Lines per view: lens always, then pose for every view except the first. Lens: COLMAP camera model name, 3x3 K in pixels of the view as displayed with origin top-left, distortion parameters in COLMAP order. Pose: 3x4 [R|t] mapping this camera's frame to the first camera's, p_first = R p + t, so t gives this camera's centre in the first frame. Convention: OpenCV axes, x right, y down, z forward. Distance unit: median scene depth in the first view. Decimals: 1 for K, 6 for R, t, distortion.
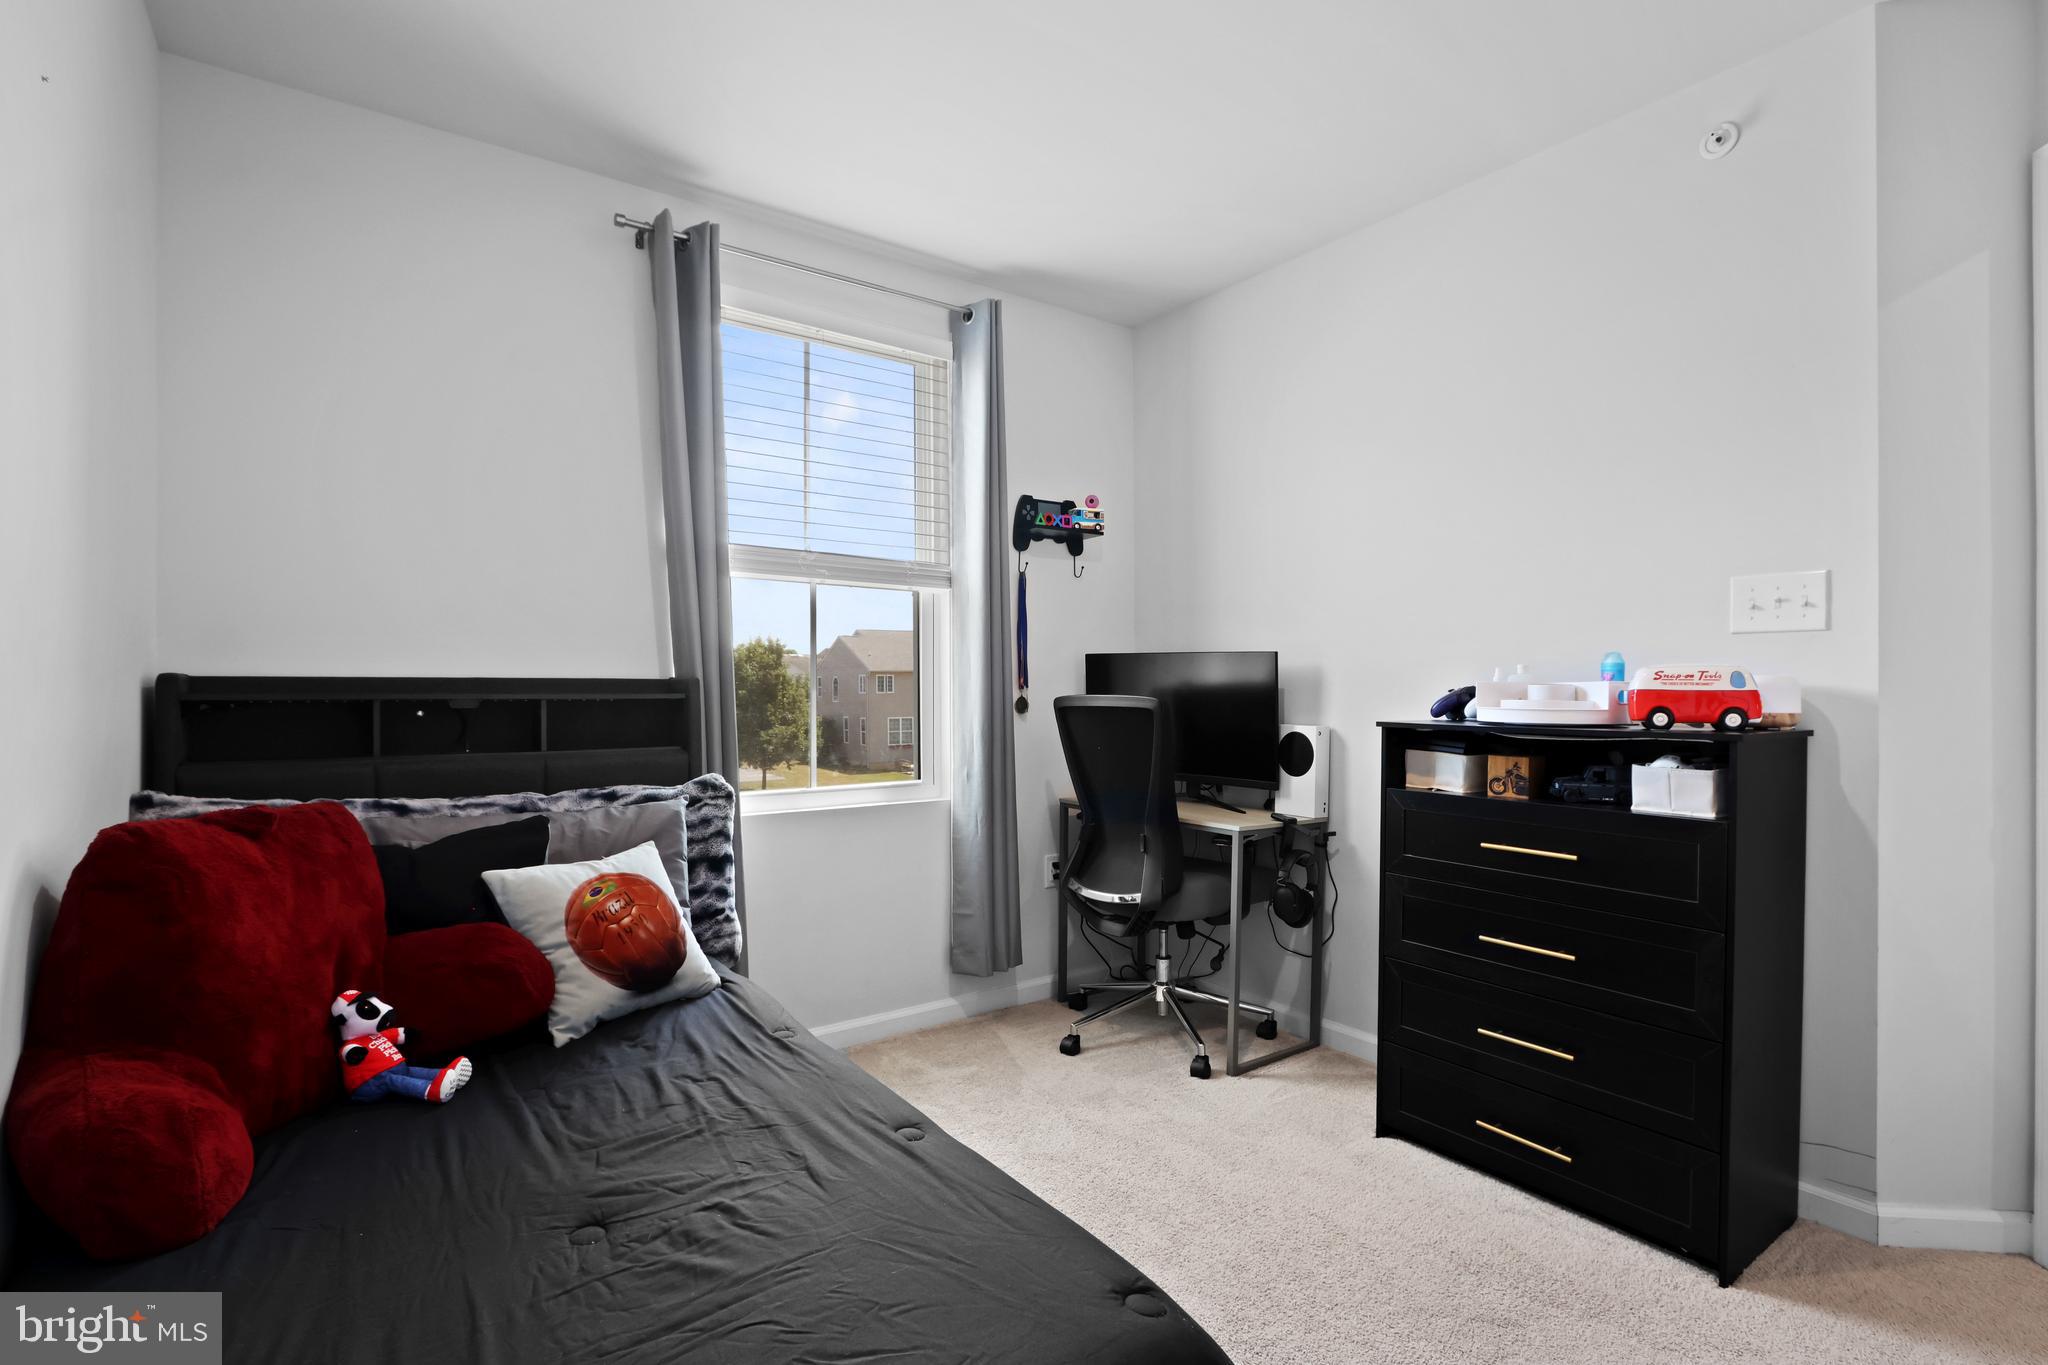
lens RADIAL K [[958.2, 0, 1013.1], [0, 958.2, 688.2], [0, 0, 1]] dist [-0.012149, 0.001250]
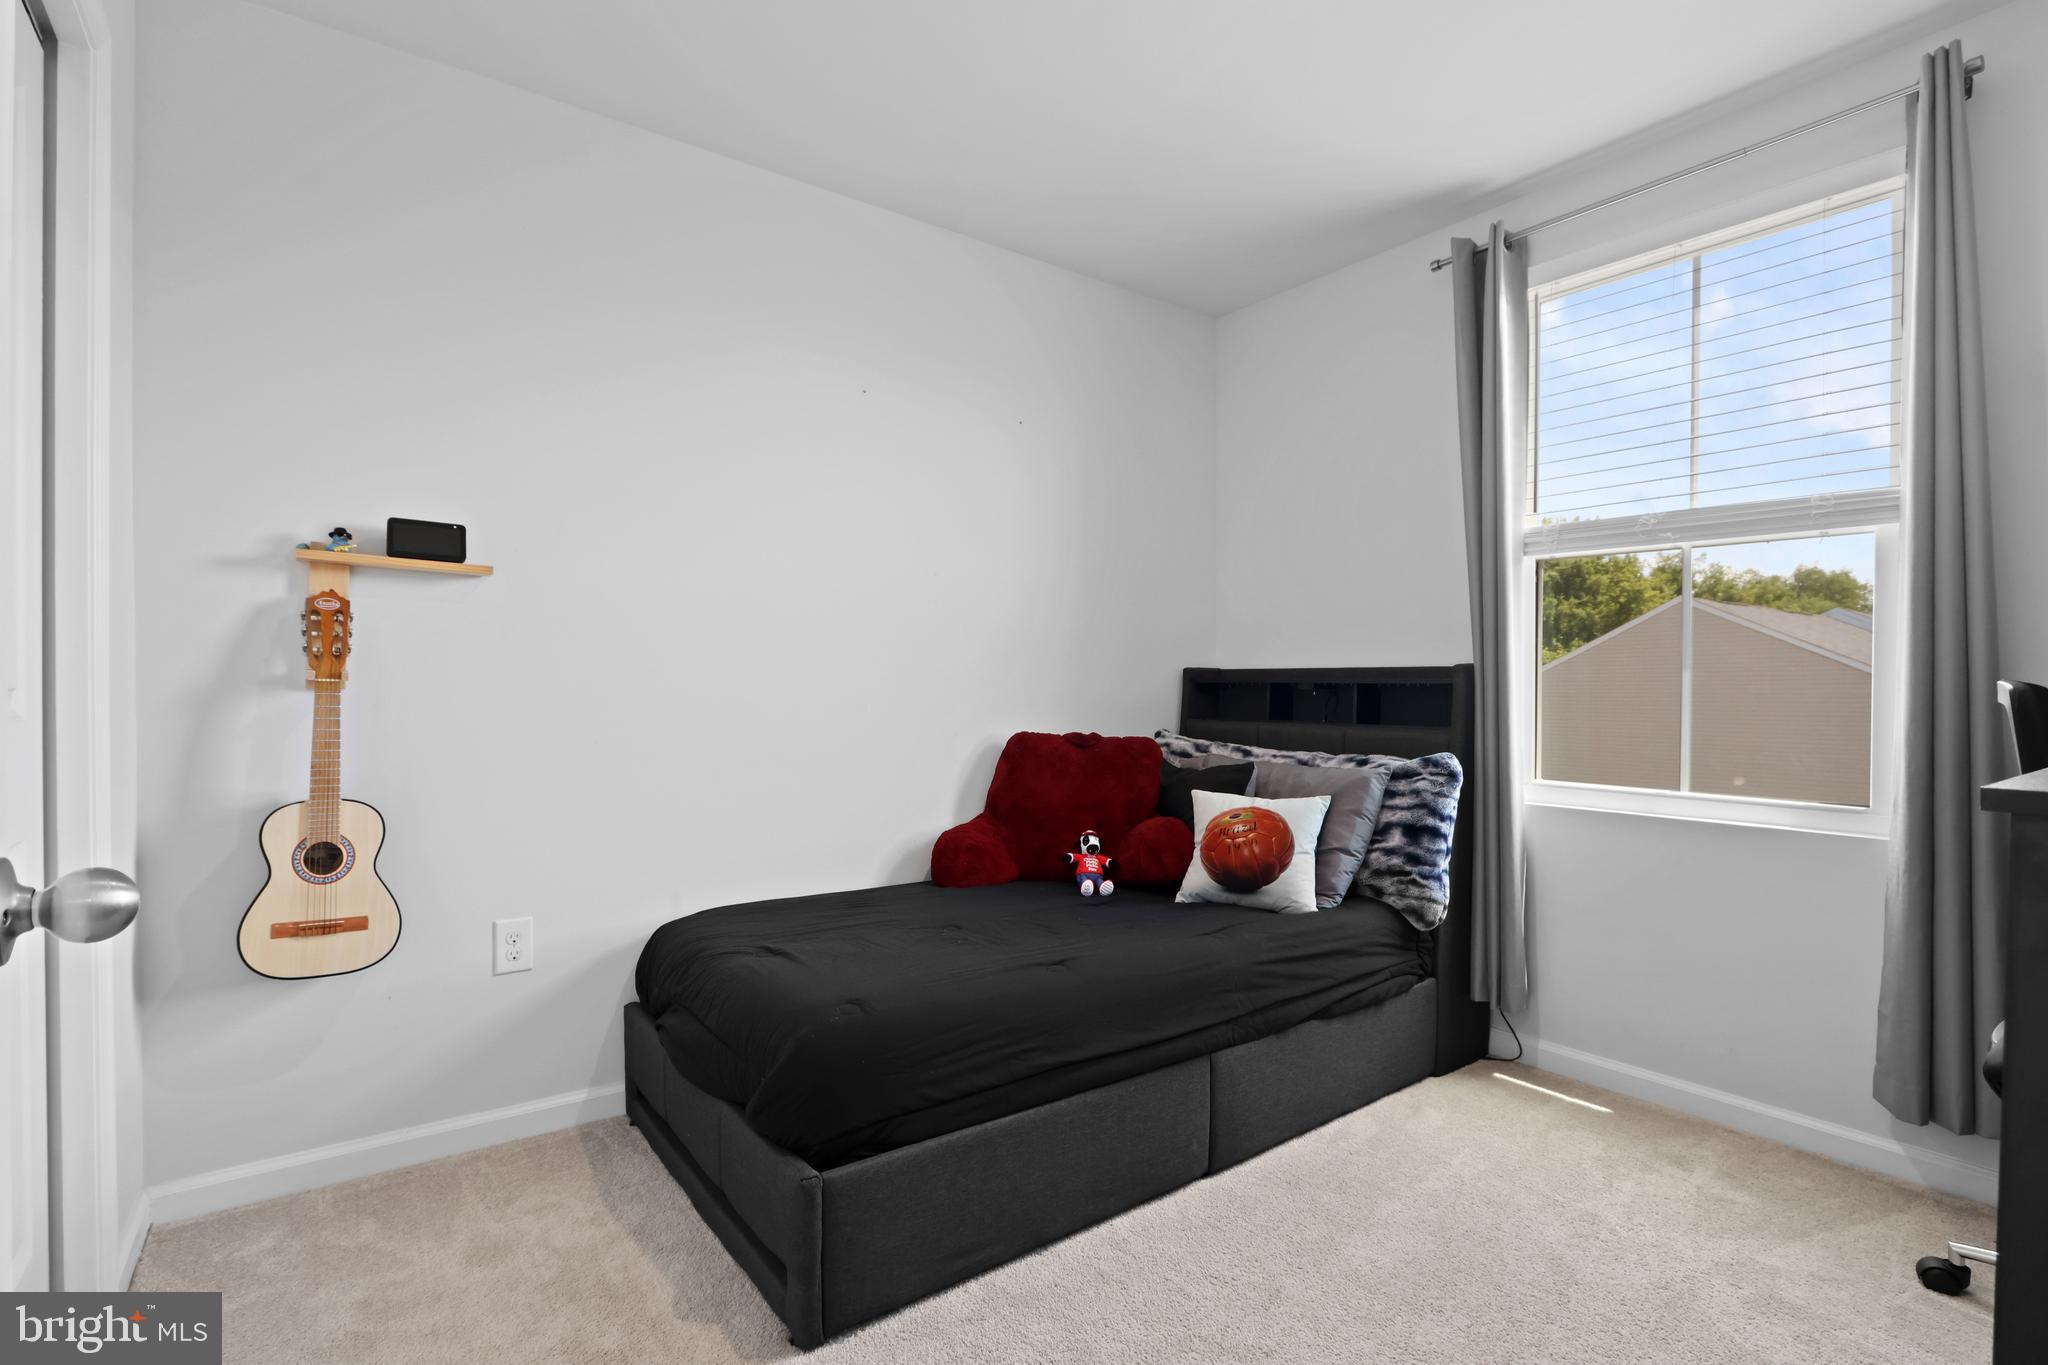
lens RADIAL K [[958.2, 0, 1013.1], [0, 958.2, 688.2], [0, 0, 1]] dist [-0.012149, 0.001250]
pose [[0.016452, 0.006344, -0.999845, 0.764564], [-0.003215, 0.999975, 0.006291, 0.011475], [0.999859, 0.003111, 0.016472, 0.502758]]
